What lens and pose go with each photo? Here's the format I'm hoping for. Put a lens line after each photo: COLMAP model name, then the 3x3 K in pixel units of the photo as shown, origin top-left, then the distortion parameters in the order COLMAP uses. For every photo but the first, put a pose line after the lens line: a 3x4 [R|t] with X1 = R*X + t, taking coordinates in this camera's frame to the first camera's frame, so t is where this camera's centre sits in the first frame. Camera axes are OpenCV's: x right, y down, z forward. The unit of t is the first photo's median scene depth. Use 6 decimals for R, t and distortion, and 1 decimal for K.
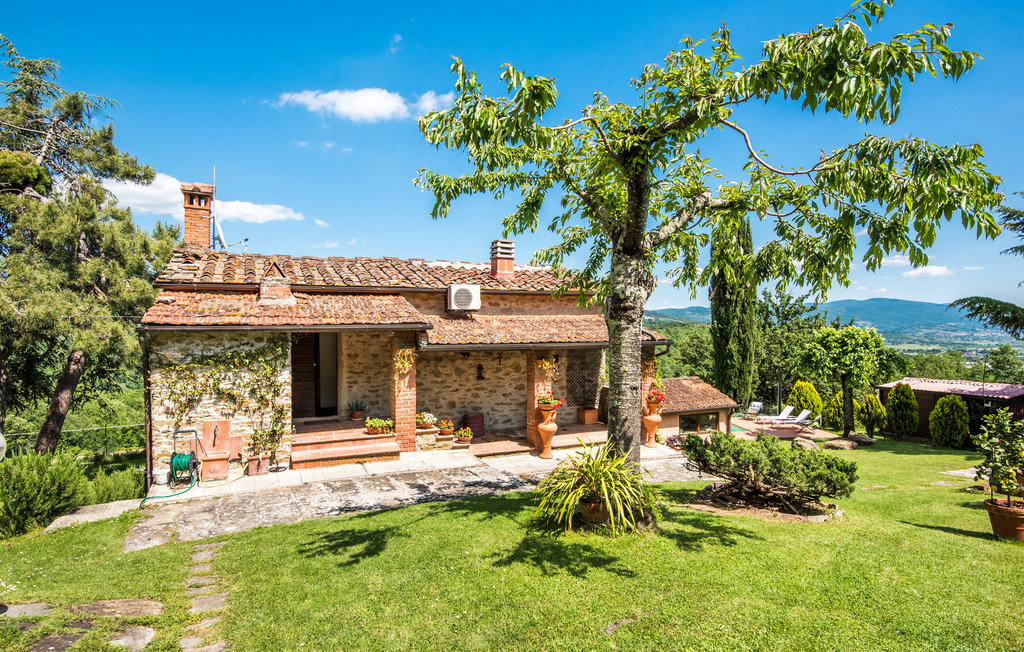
lens RADIAL K [[584.4, 0, 518.7], [0, 584.4, 326.2], [0, 0, 1]] dist [0.114025, 0.001682]
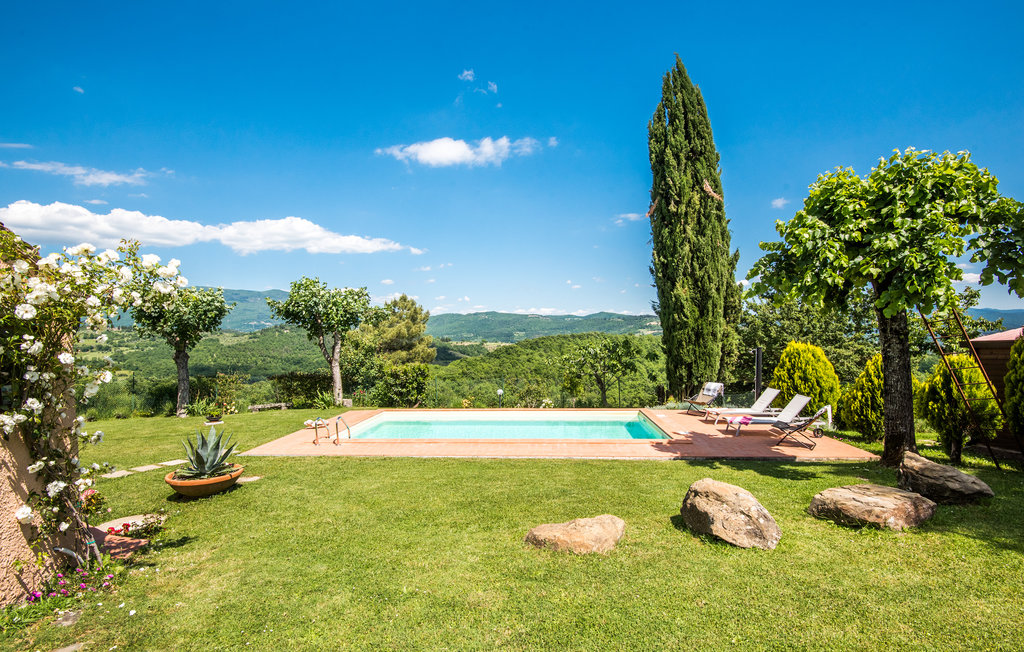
lens RADIAL K [[451.5, 0, 505.9], [0, 451.5, 329.9], [0, 0, 1]] dist [-0.013326, -0.001026]
pose [[0.977908, -0.013524, -0.208600, 0.281986], [0.009519, 0.999751, -0.020189, 0.080337], [0.208821, 0.017758, 0.977793, 0.523586]]
